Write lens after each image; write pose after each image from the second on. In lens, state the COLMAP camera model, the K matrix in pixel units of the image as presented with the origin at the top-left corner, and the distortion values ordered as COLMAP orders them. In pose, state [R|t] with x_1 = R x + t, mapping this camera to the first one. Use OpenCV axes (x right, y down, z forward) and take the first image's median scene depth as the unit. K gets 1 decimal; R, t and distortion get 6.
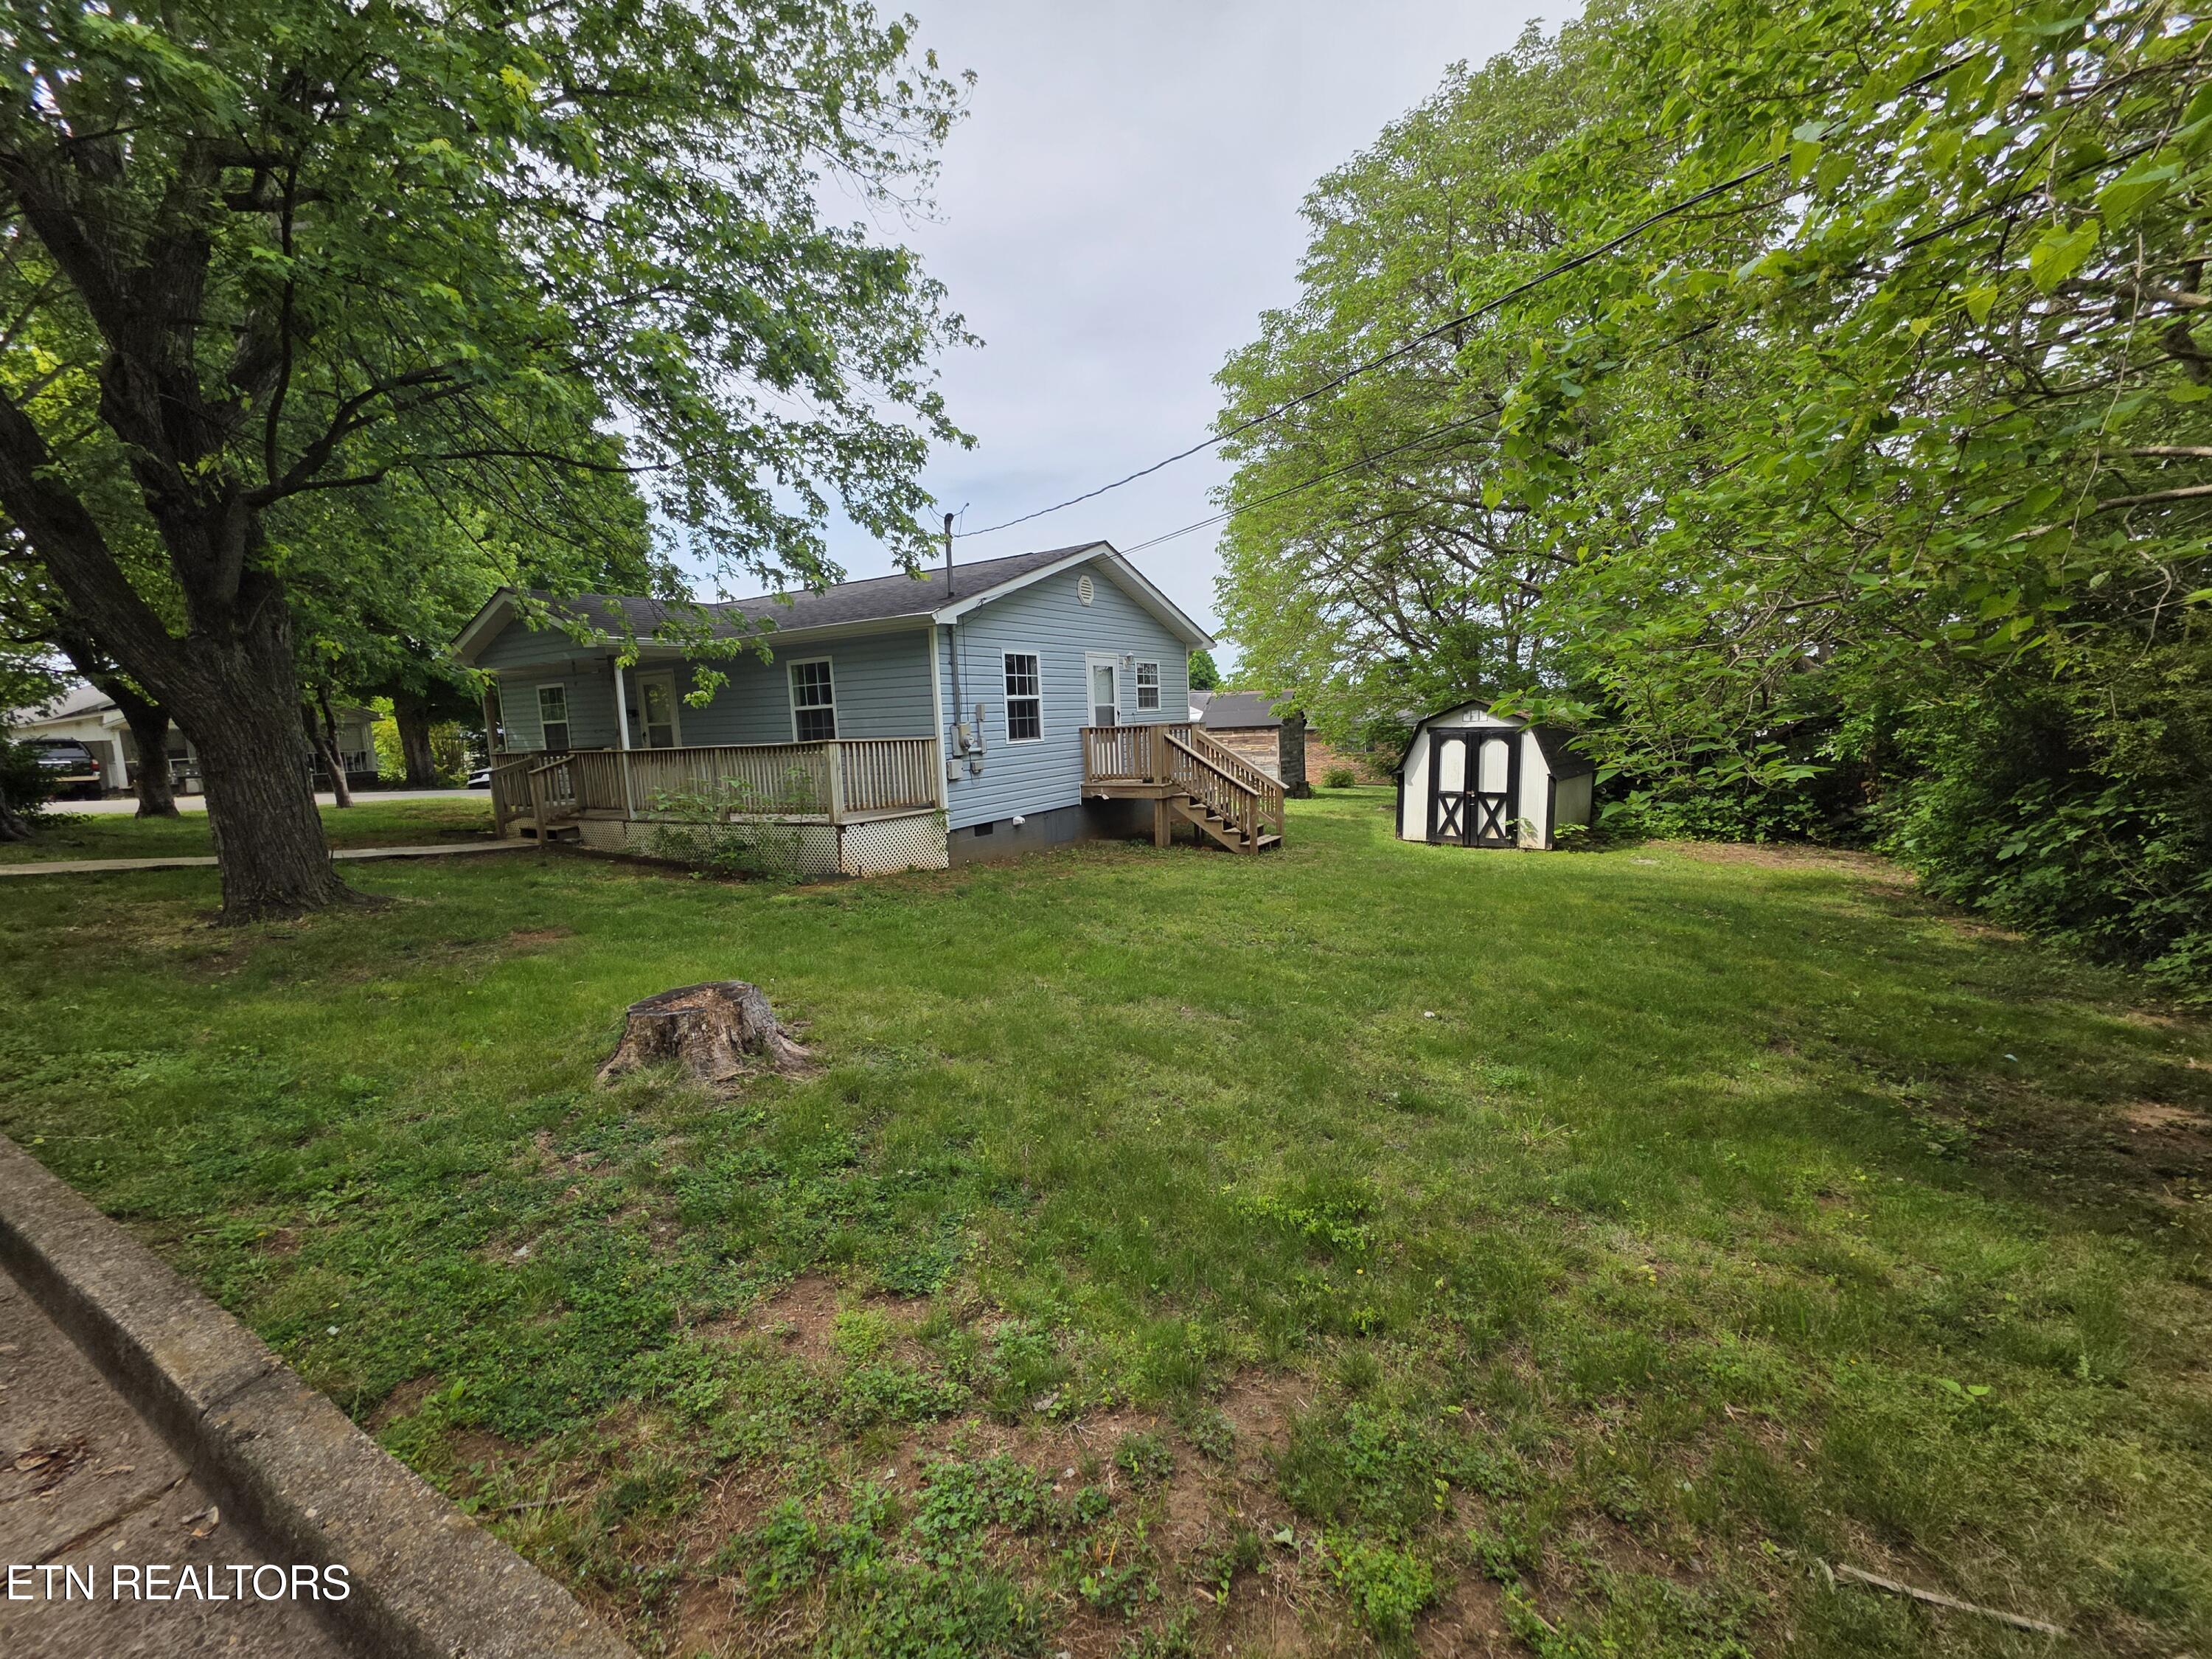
lens RADIAL K [[904.3, 0, 1106.0], [0, 904.3, 829.5], [0, 0, 1]] dist [-0.000113, -0.000047]
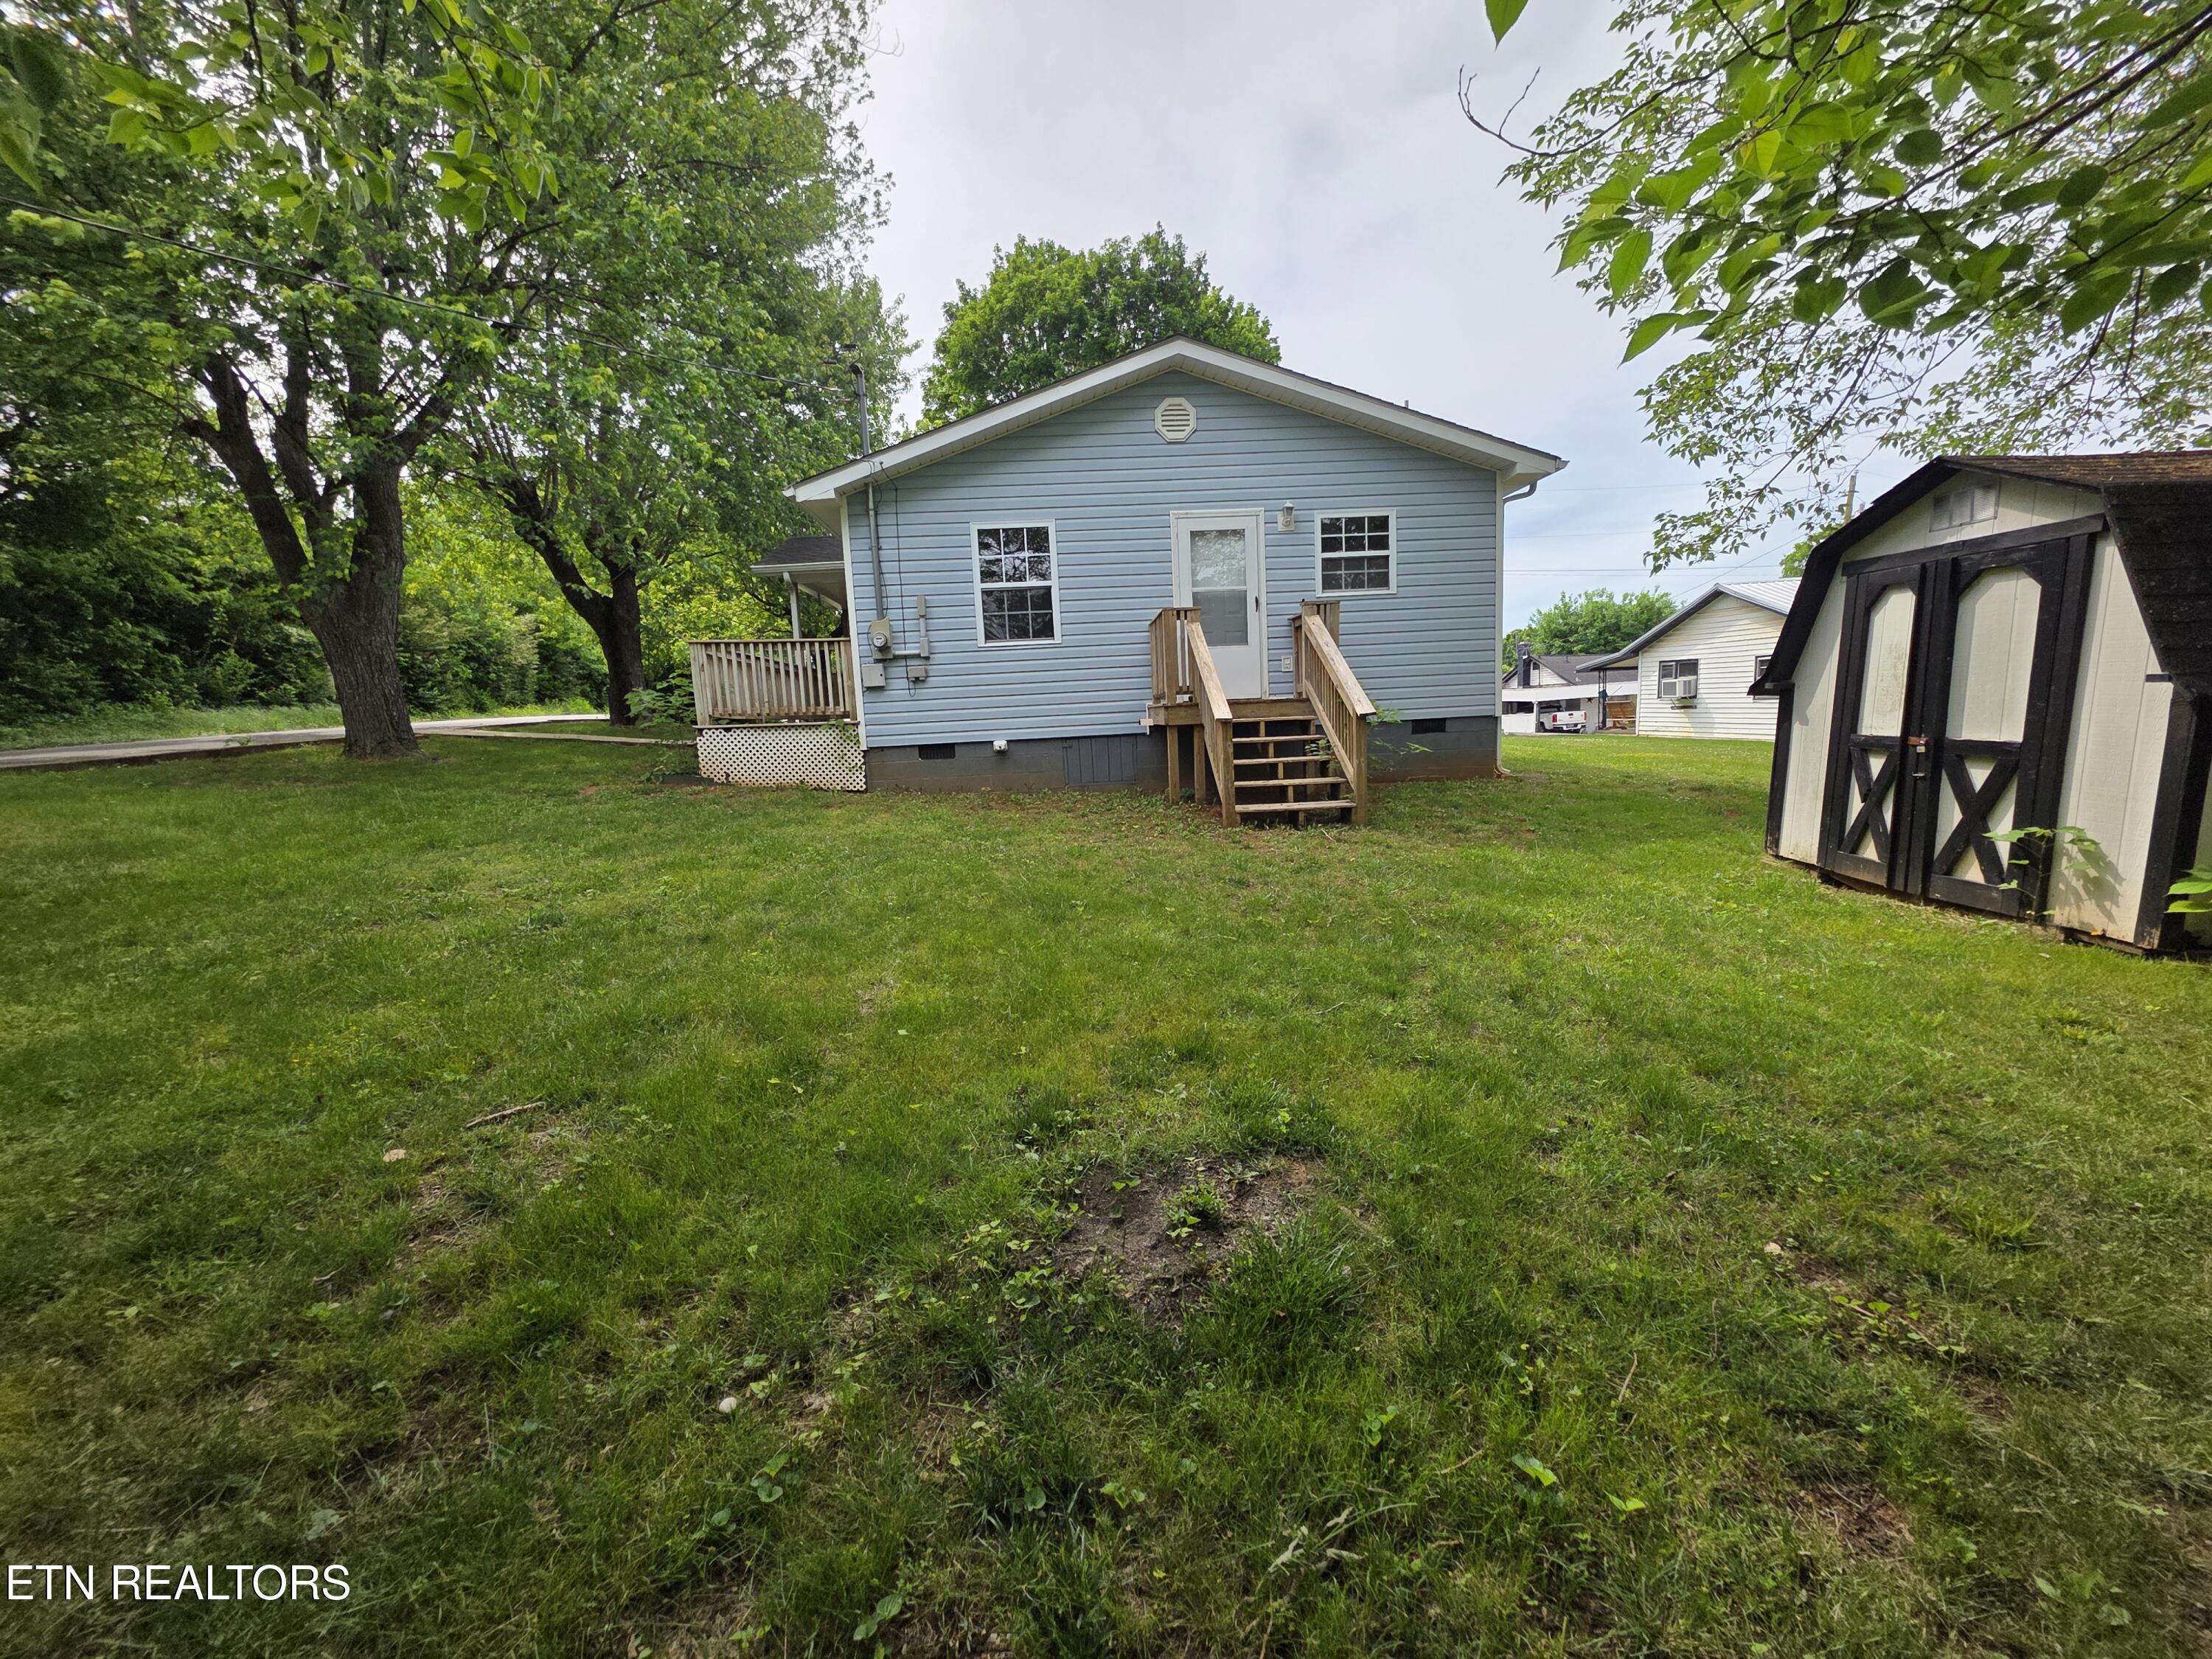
lens RADIAL K [[904.3, 0, 1106.0], [0, 904.3, 829.5], [0, 0, 1]] dist [-0.000113, -0.000047]
pose [[0.548167, 0.117293, -0.828104, 0.535253], [-0.083844, 0.992836, 0.085125, -0.011026], [0.832156, 0.022769, 0.554074, 0.569426]]
